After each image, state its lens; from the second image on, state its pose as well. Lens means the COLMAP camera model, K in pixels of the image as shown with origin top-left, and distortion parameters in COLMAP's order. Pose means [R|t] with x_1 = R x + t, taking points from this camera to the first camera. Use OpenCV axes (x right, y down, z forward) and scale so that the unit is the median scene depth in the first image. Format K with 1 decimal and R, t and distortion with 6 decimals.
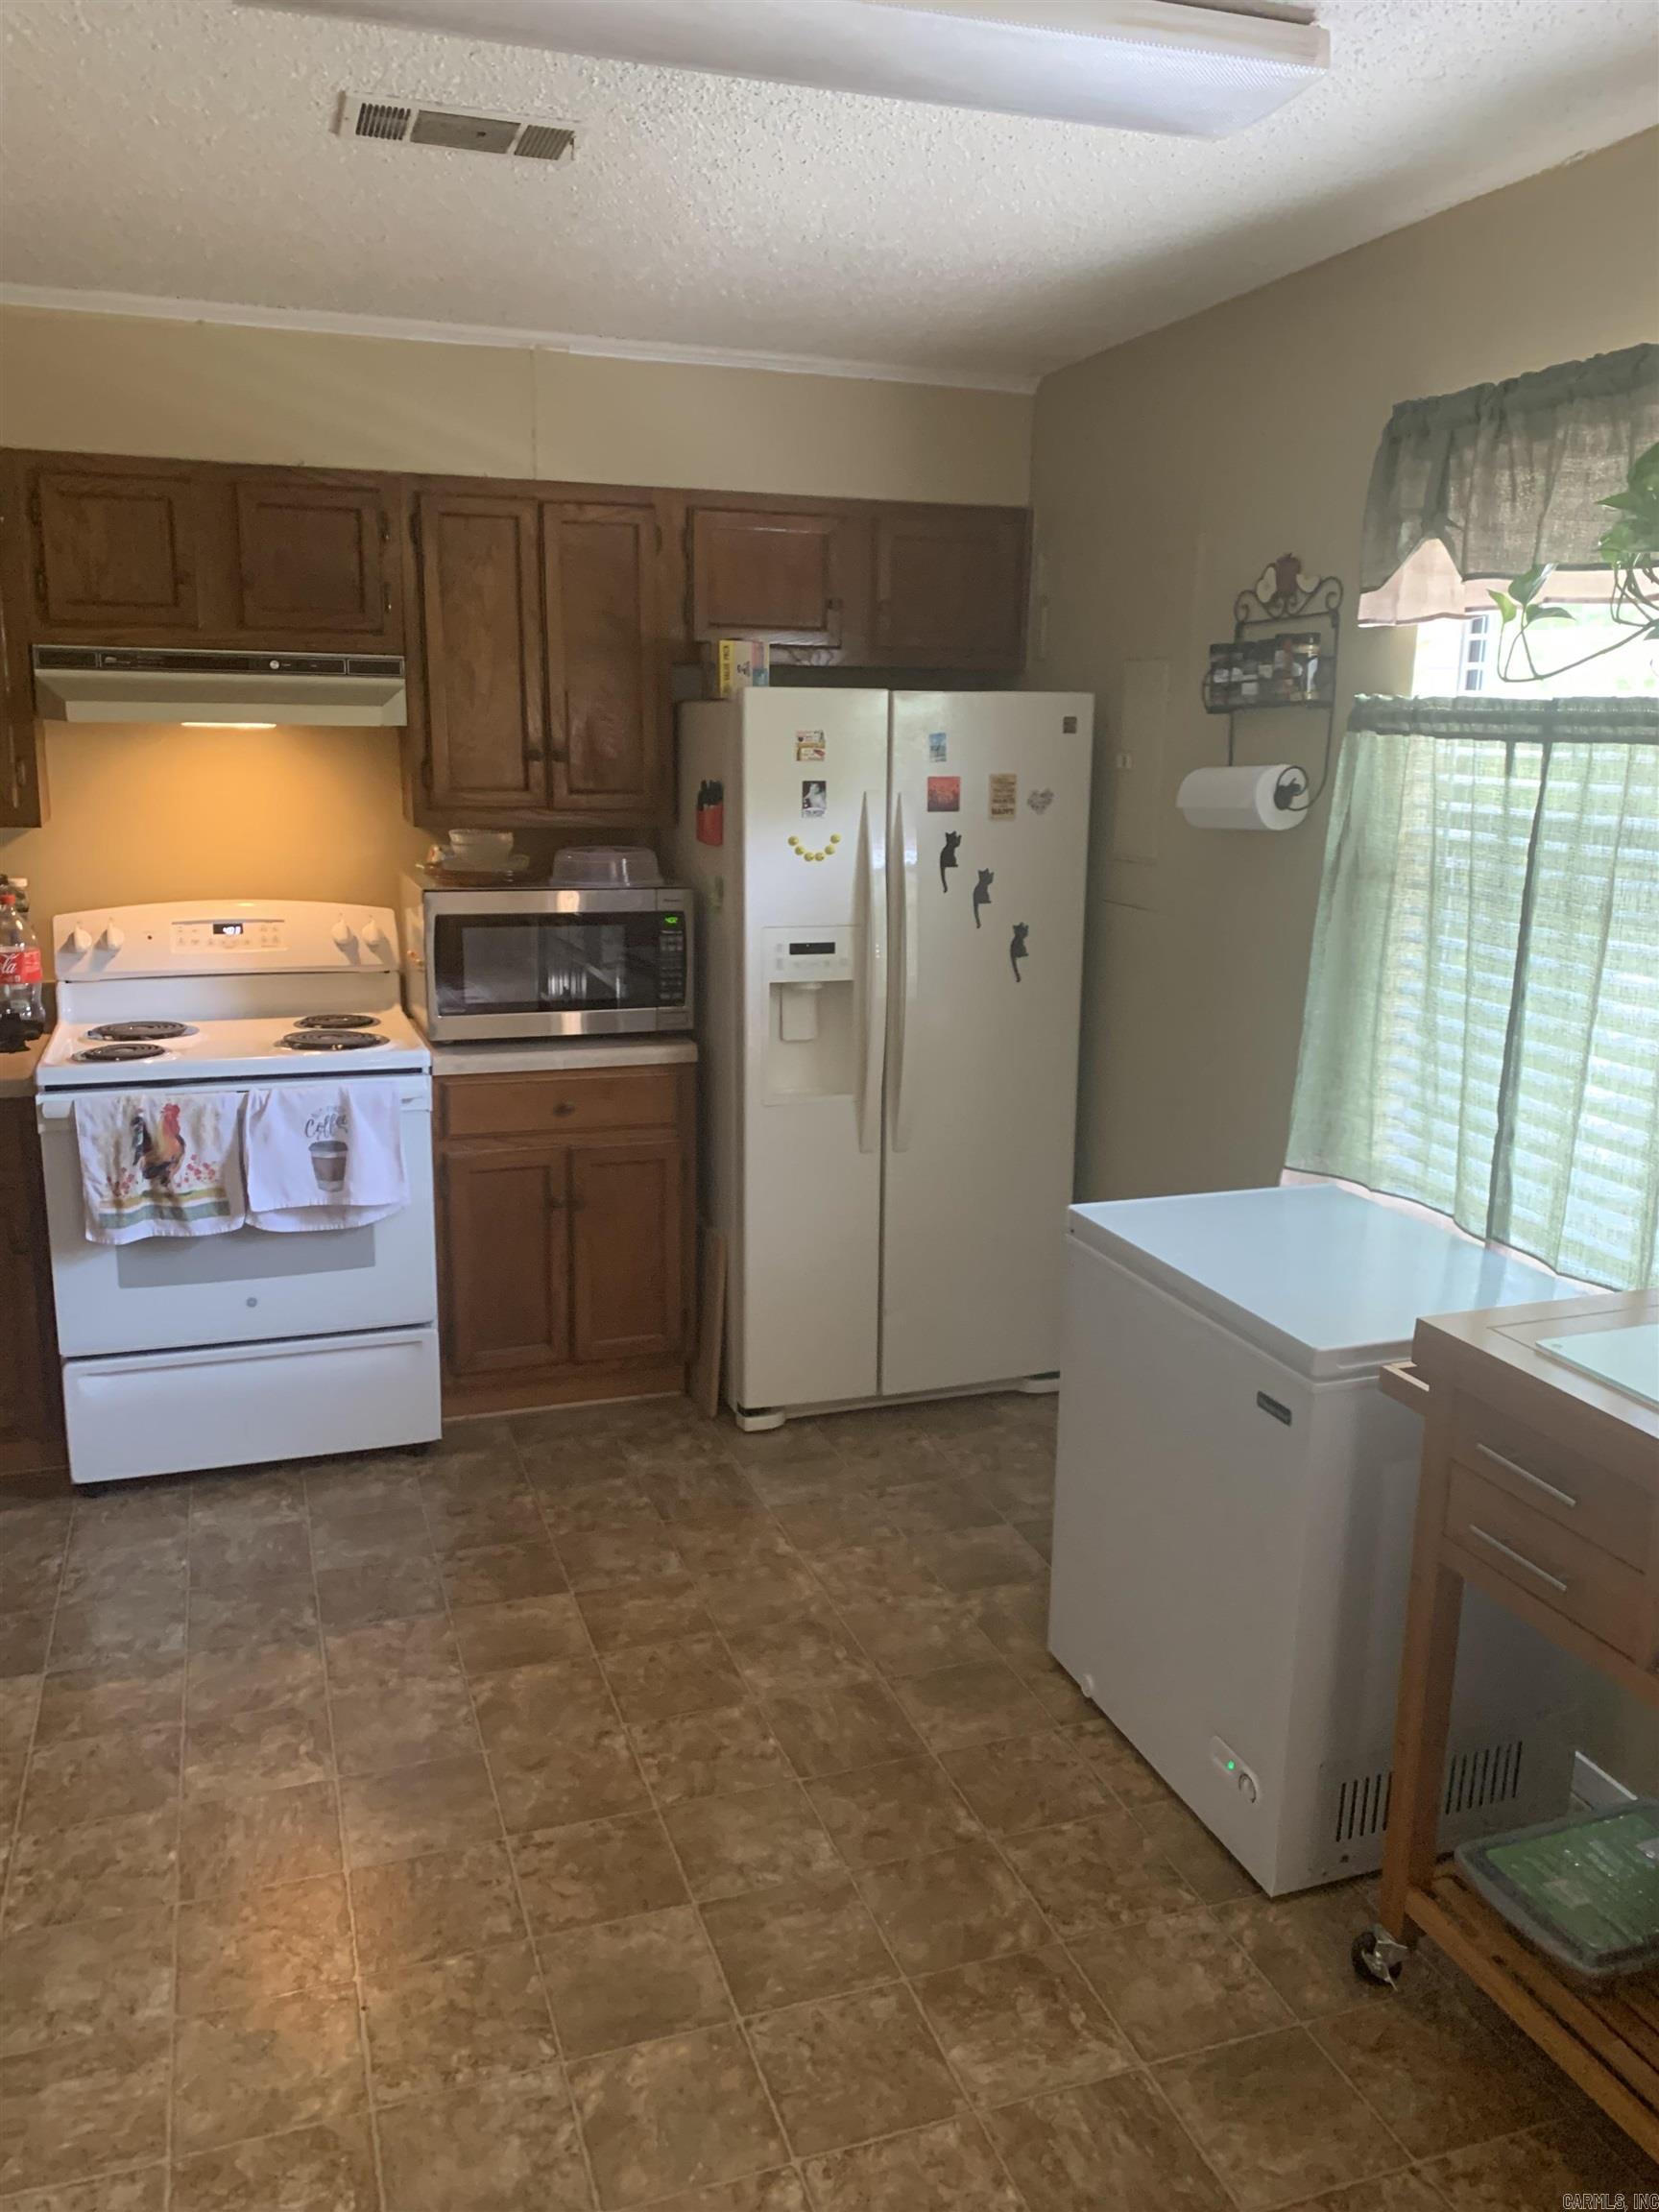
lens RADIAL K [[1683.1, 0, 828.2], [0, 1683.1, 1101.6], [0, 0, 1]] dist [0.012823, 0.002554]
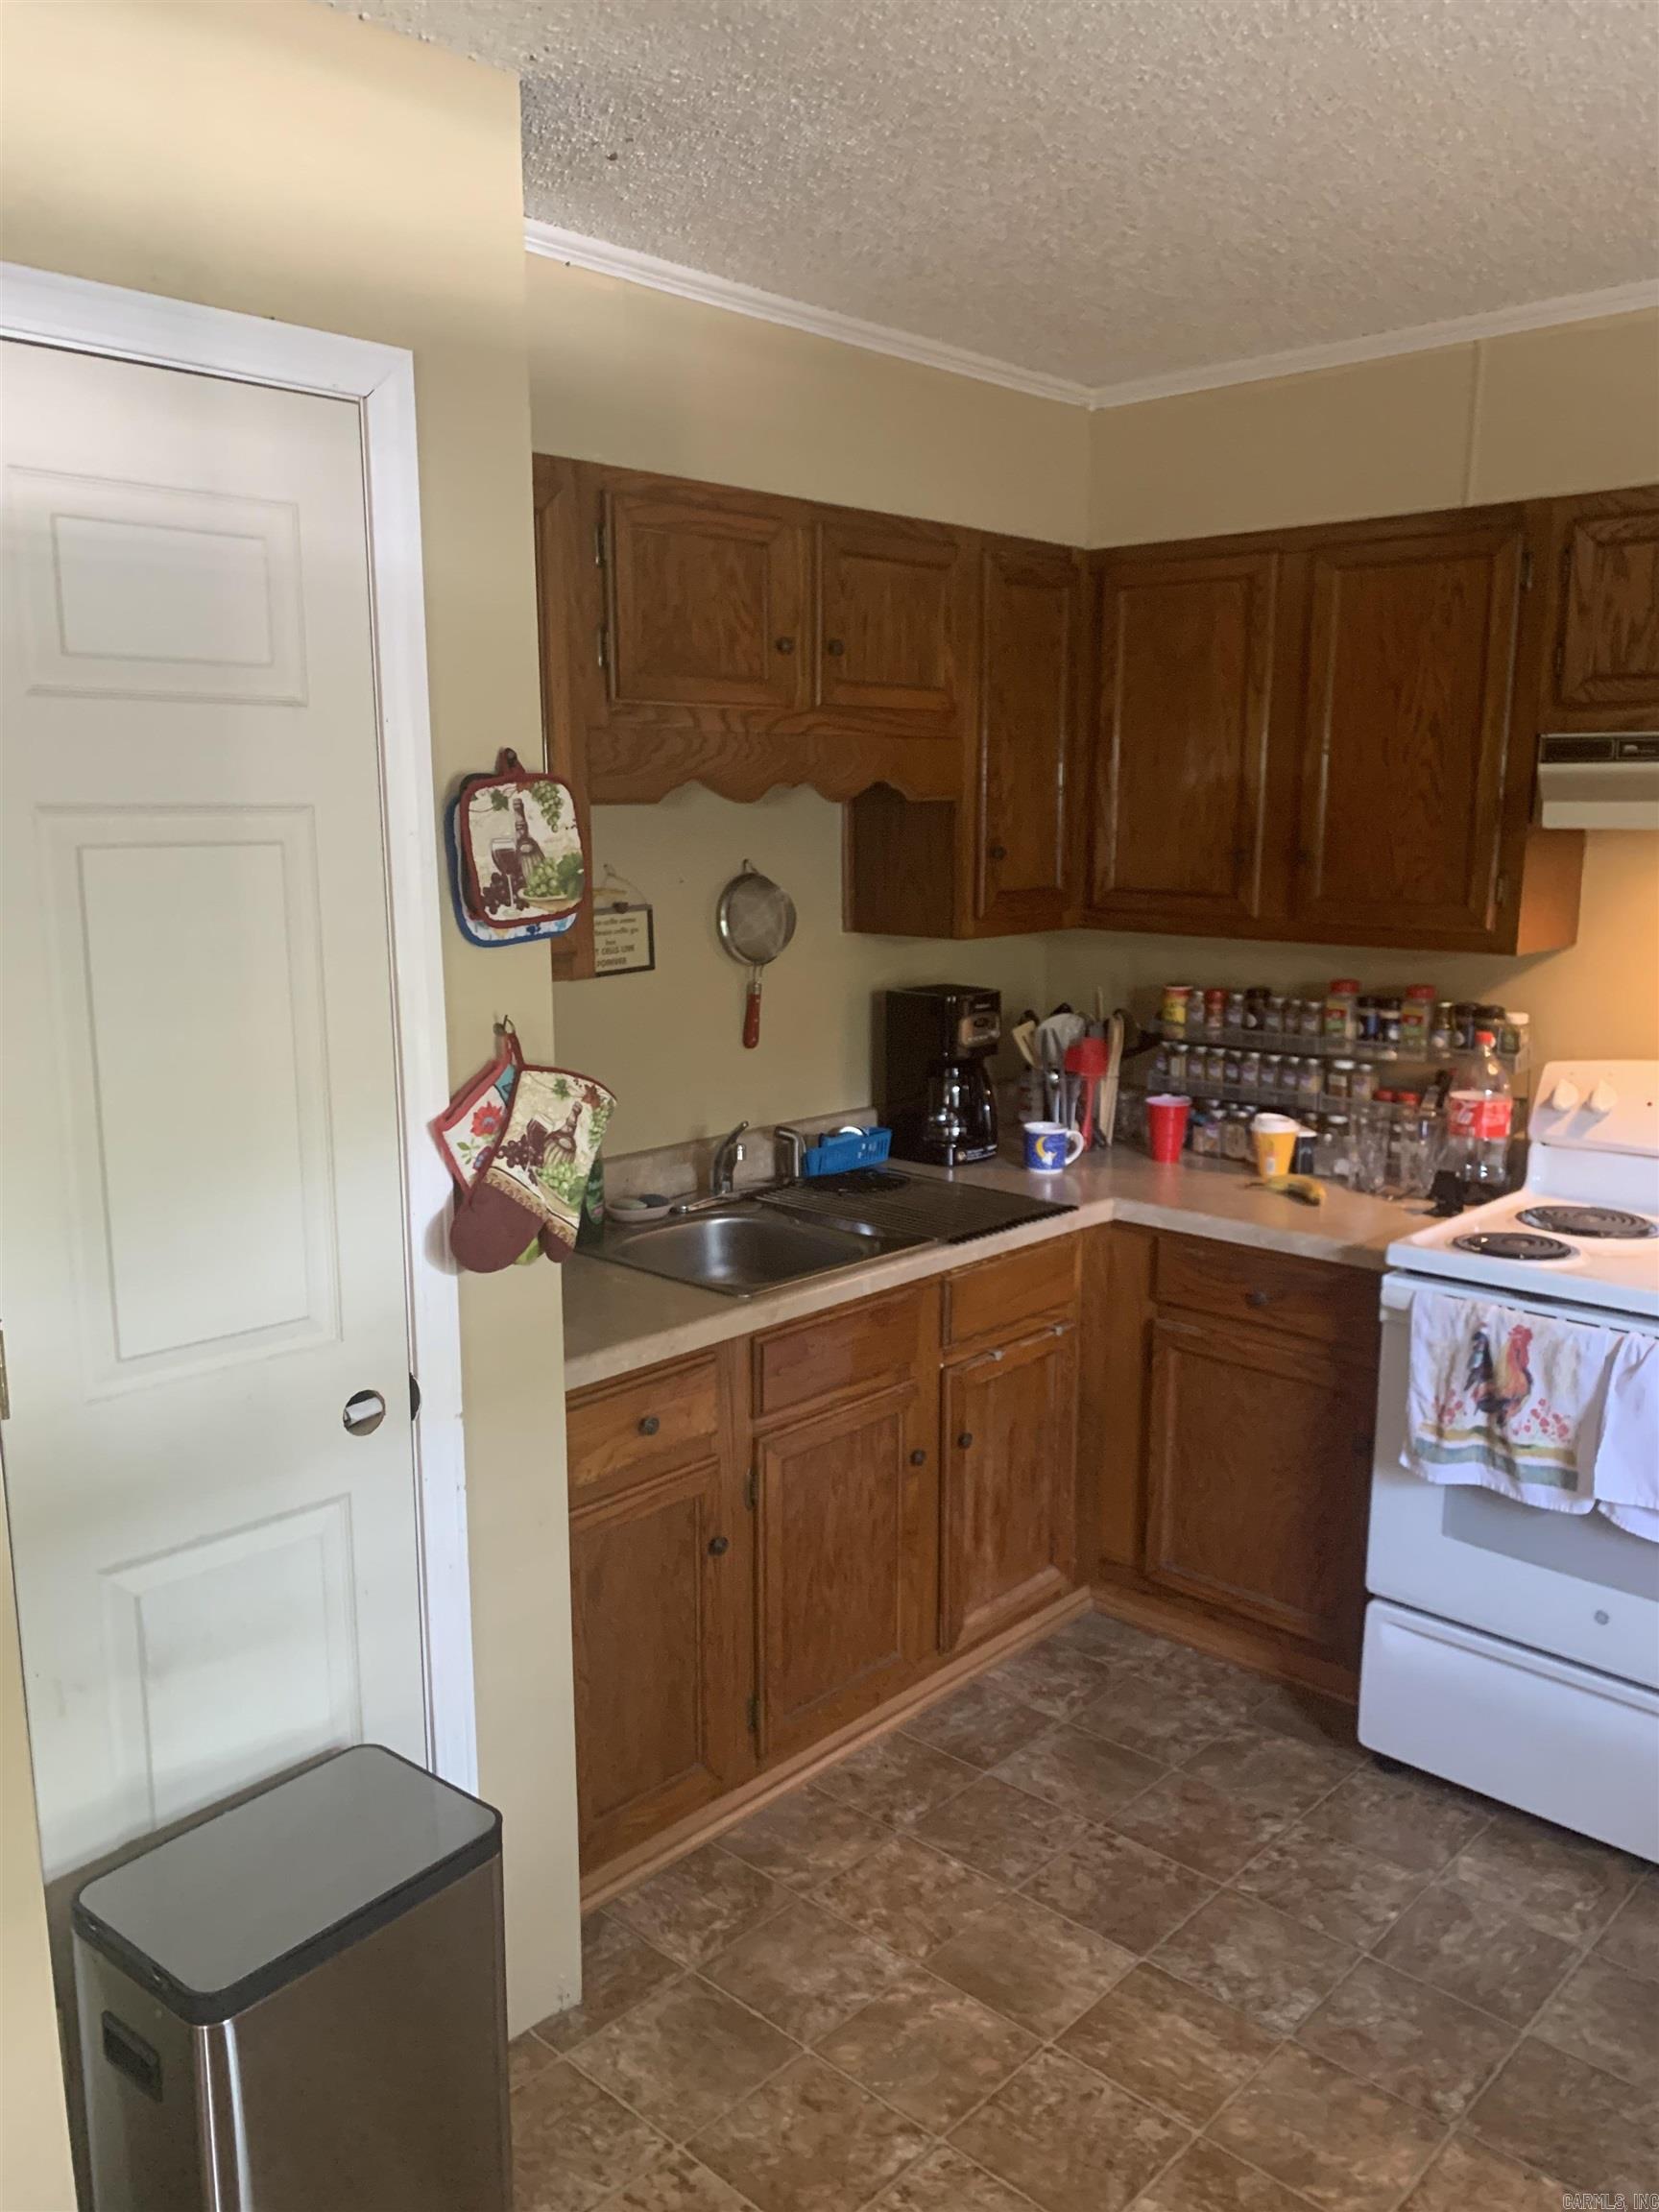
lens RADIAL K [[1683.1, 0, 827.7], [0, 1683.1, 1120.8], [0, 0, 1]] dist [0.012823, 0.002554]
pose [[0.460491, 0.140843, -0.876420, 0.117214], [-0.183966, 0.981038, 0.060995, -0.076823], [0.868392, 0.133144, 0.477670, 0.349086]]
